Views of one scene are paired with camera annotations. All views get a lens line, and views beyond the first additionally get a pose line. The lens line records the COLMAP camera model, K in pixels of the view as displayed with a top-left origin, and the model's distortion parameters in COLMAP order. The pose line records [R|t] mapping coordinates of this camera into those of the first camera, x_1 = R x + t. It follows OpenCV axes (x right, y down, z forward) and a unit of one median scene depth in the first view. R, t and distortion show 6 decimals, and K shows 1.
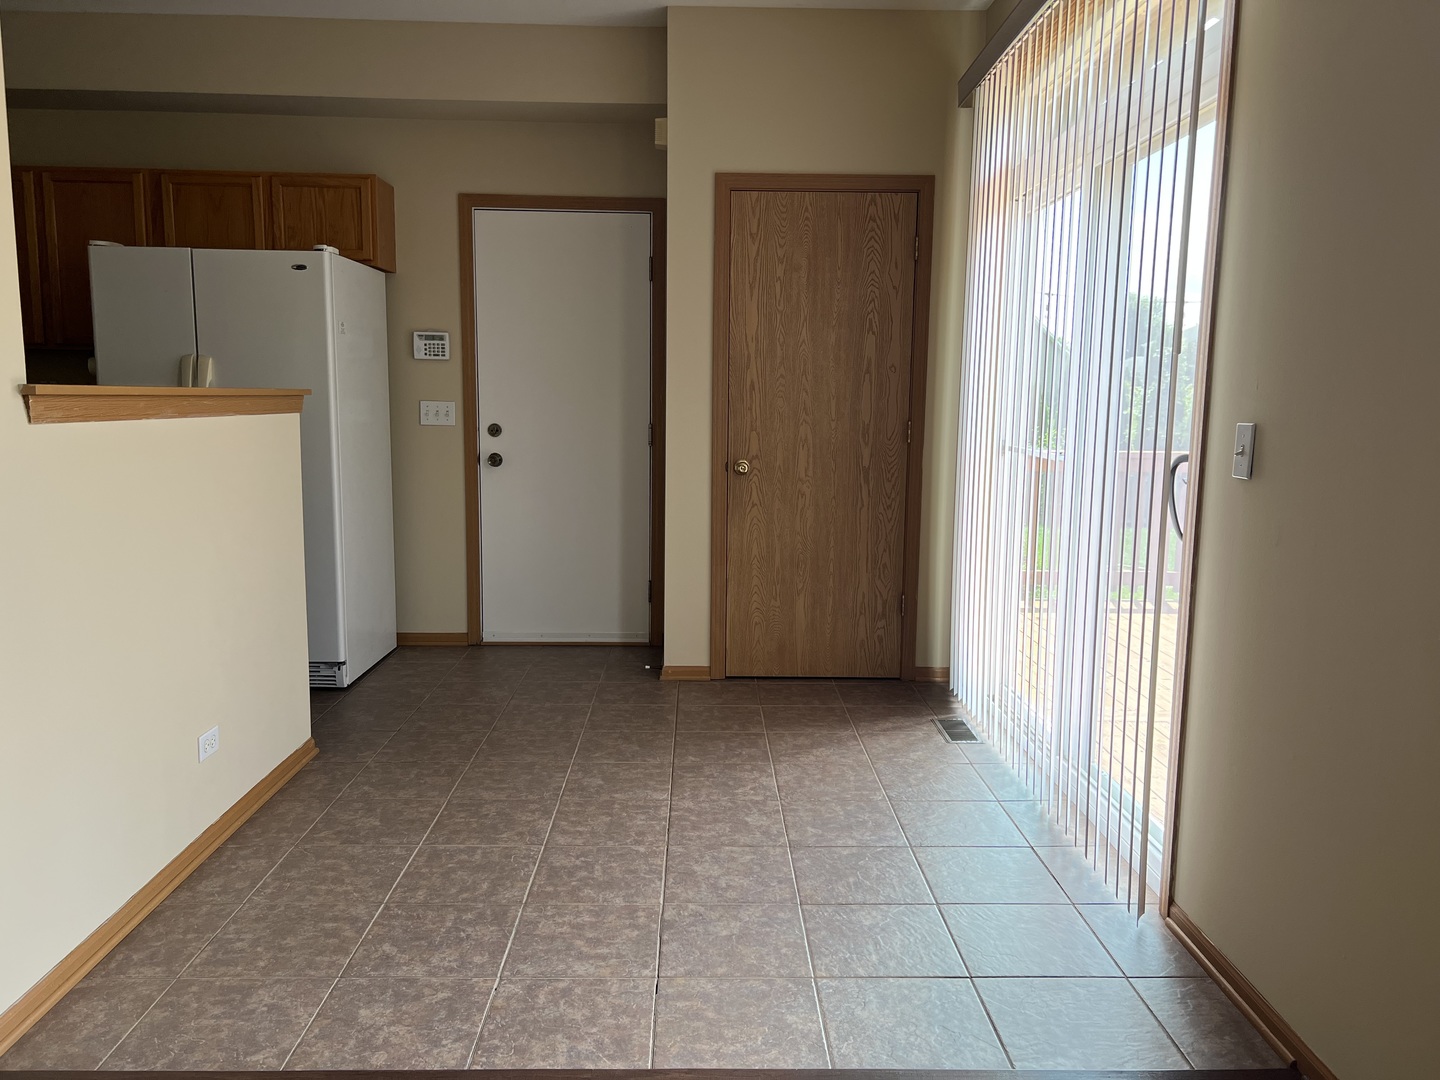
lens RADIAL K [[1084.1, 0, 723.0], [0, 1084.1, 548.0], [0, 0, 1]] dist [0.063542, -0.072348]
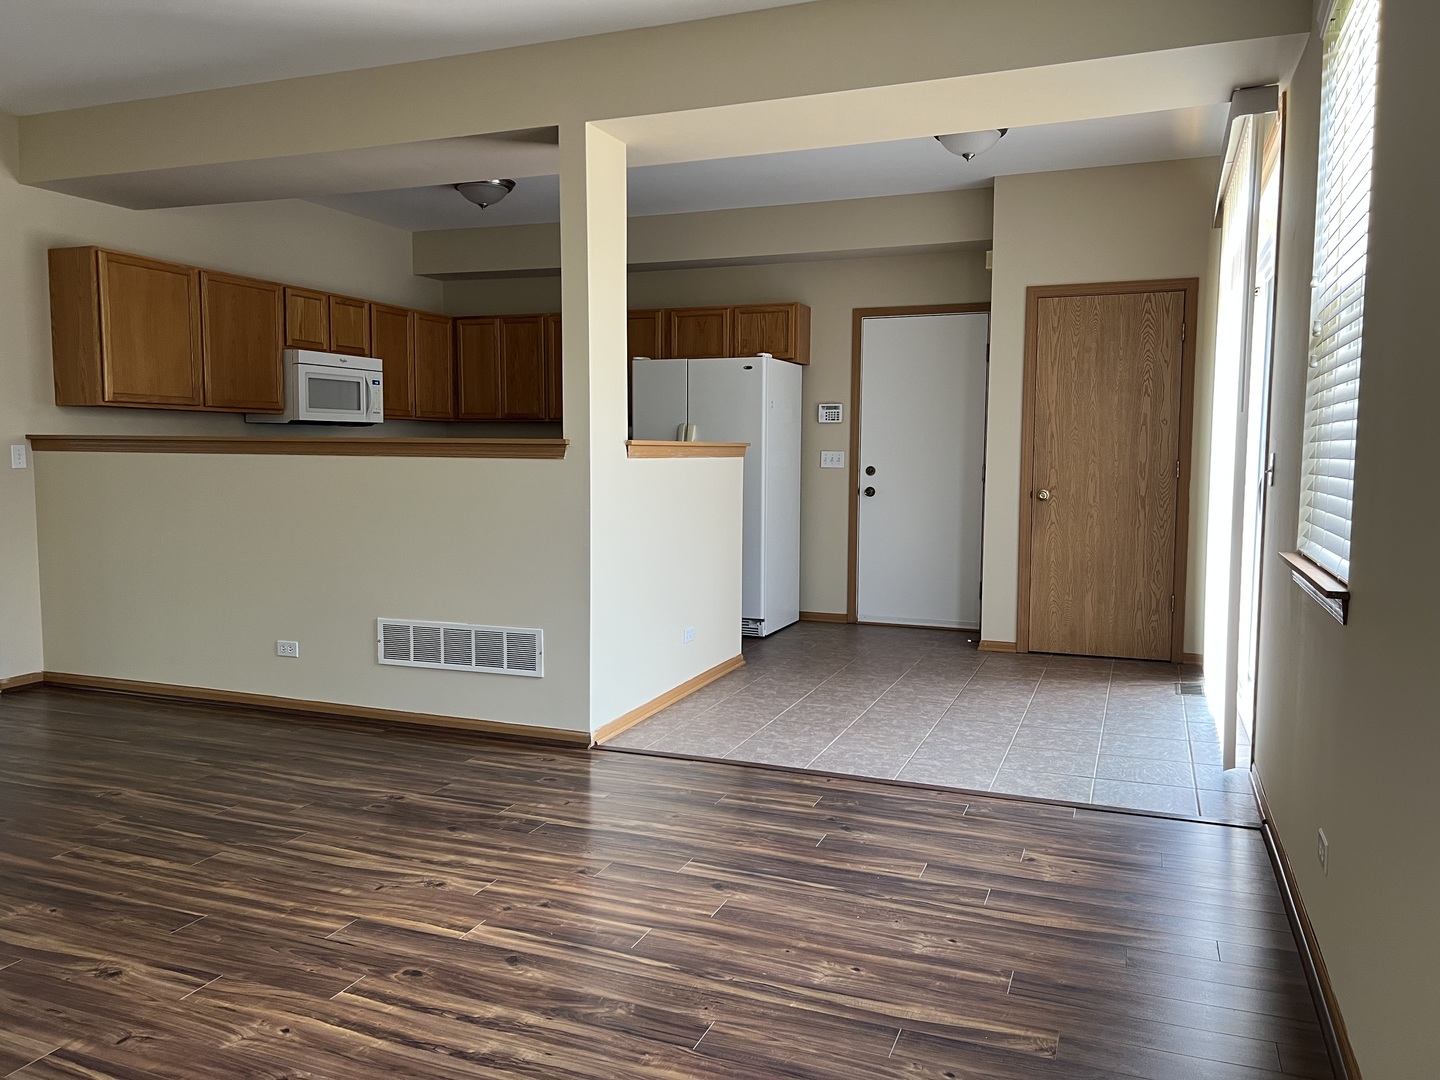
lens RADIAL K [[1084.1, 0, 713.3], [0, 1084.1, 539.6], [0, 0, 1]] dist [0.063542, -0.072348]
pose [[0.921654, 0.022303, -0.387371, 0.170503], [-0.045718, 0.997635, -0.051334, 0.071209], [0.385310, 0.065022, 0.920493, -0.423793]]
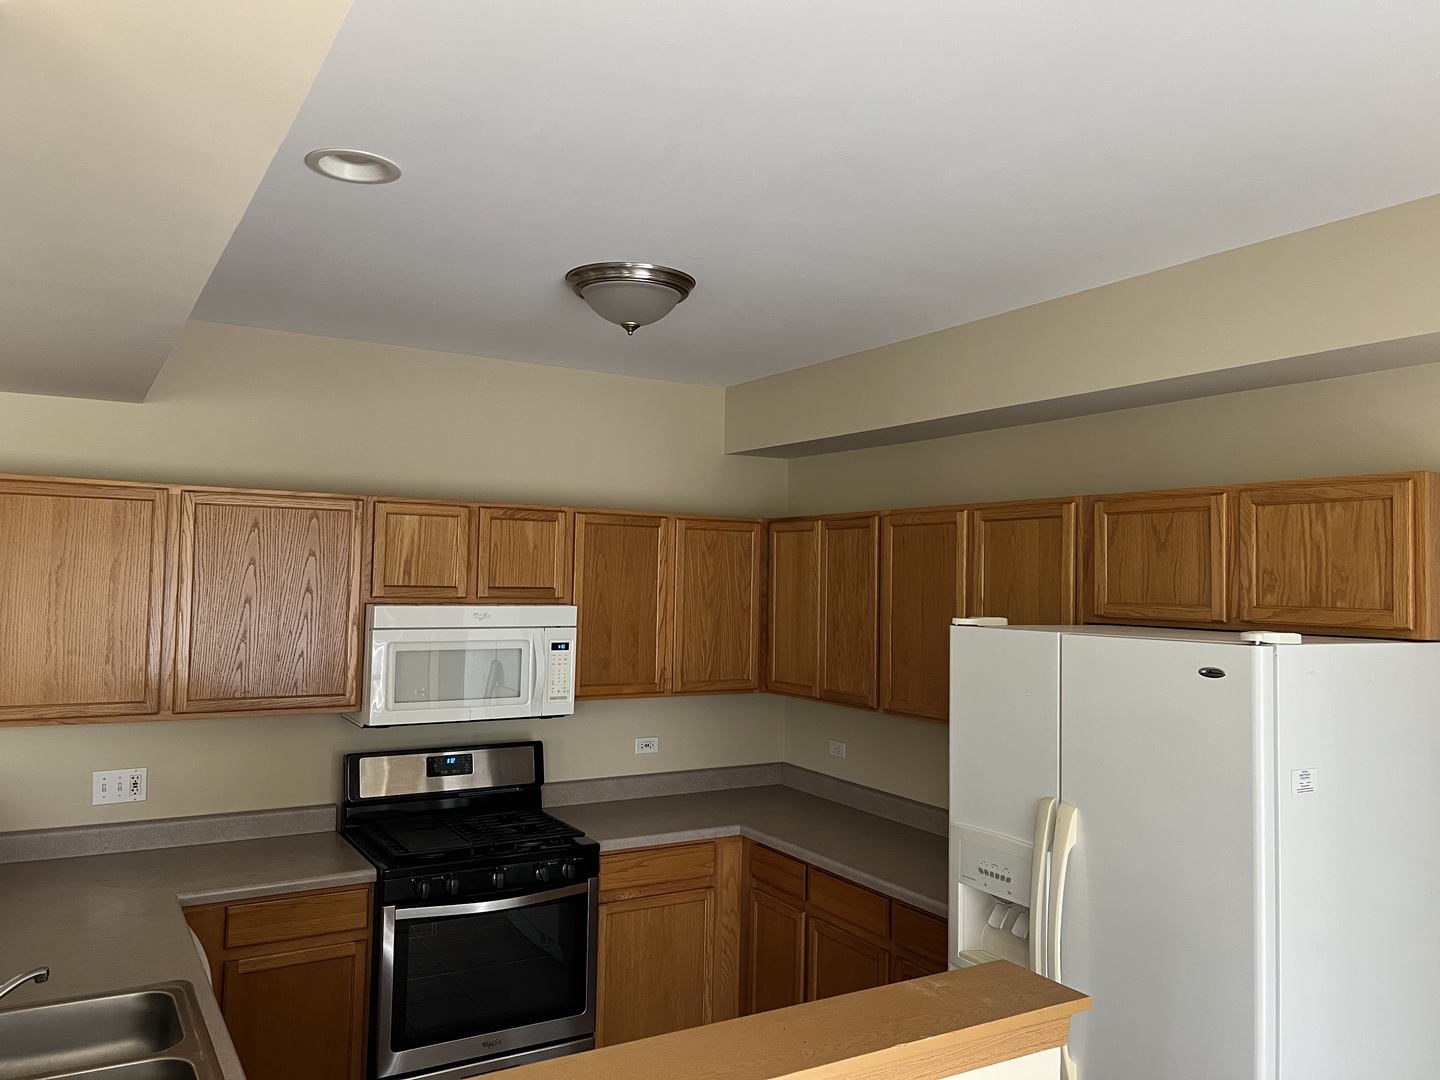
lens RADIAL K [[1084.1, 0, 708.4], [0, 1084.1, 536.9], [0, 0, 1]] dist [0.063542, -0.072348]
pose [[0.494182, -0.045232, -0.868181, -0.031972], [-0.131853, 0.983193, -0.126277, -0.205772], [0.859302, 0.176876, 0.479912, 0.476320]]
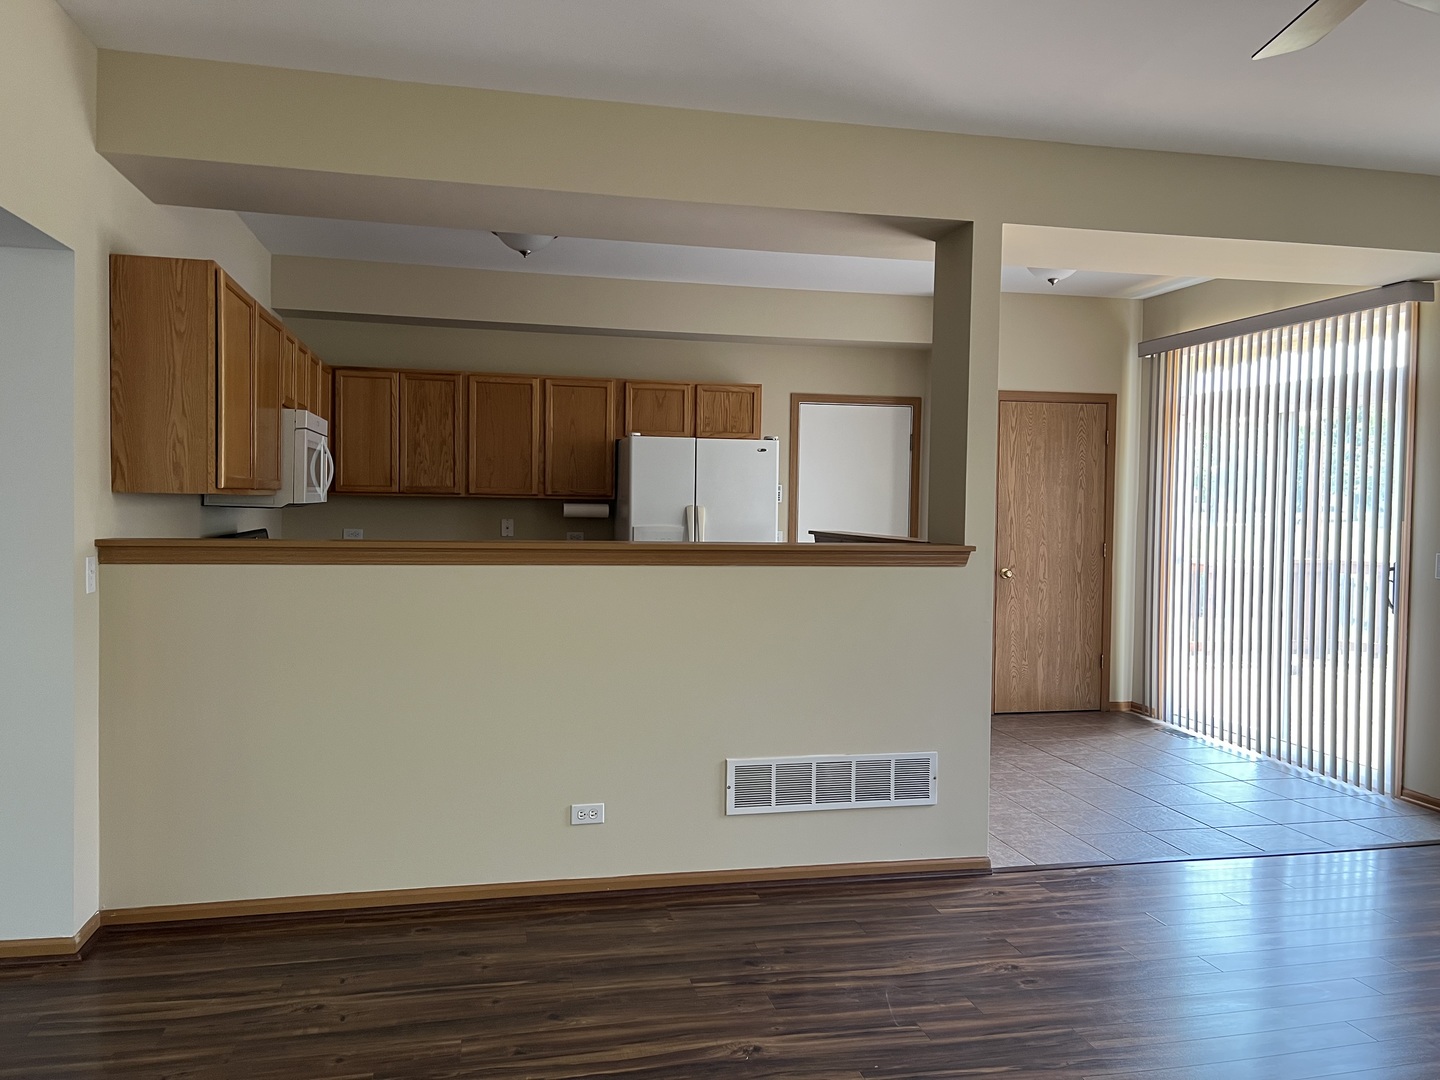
lens RADIAL K [[1084.1, 0, 723.2], [0, 1084.1, 531.9], [0, 0, 1]] dist [0.063542, -0.072348]
pose [[0.980394, -0.007050, 0.196921, -0.694744], [0.028201, 0.994092, -0.104816, 0.017638], [-0.195019, 0.108314, 0.974800, -0.445076]]
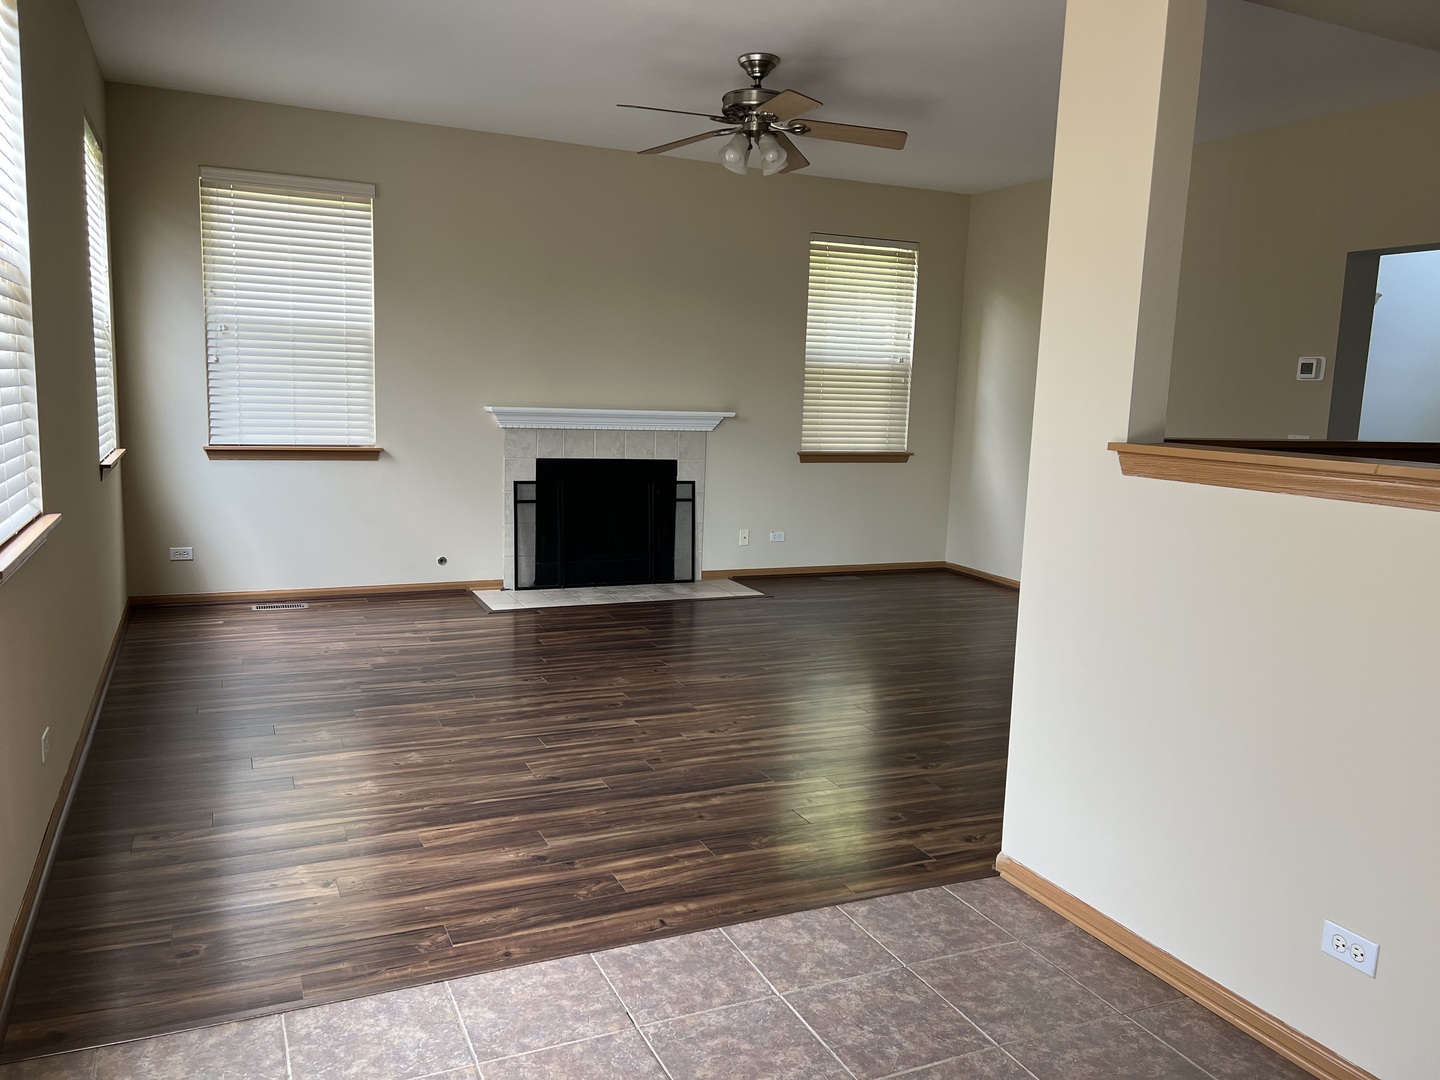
lens RADIAL K [[1084.1, 0, 715.8], [0, 1084.1, 536.6], [0, 0, 1]] dist [0.063542, -0.072348]
pose [[-0.916554, 0.008255, -0.399825, 0.135876], [-0.104253, 0.960284, 0.258815, -0.150157], [0.386082, 0.278901, -0.879292, 0.909048]]
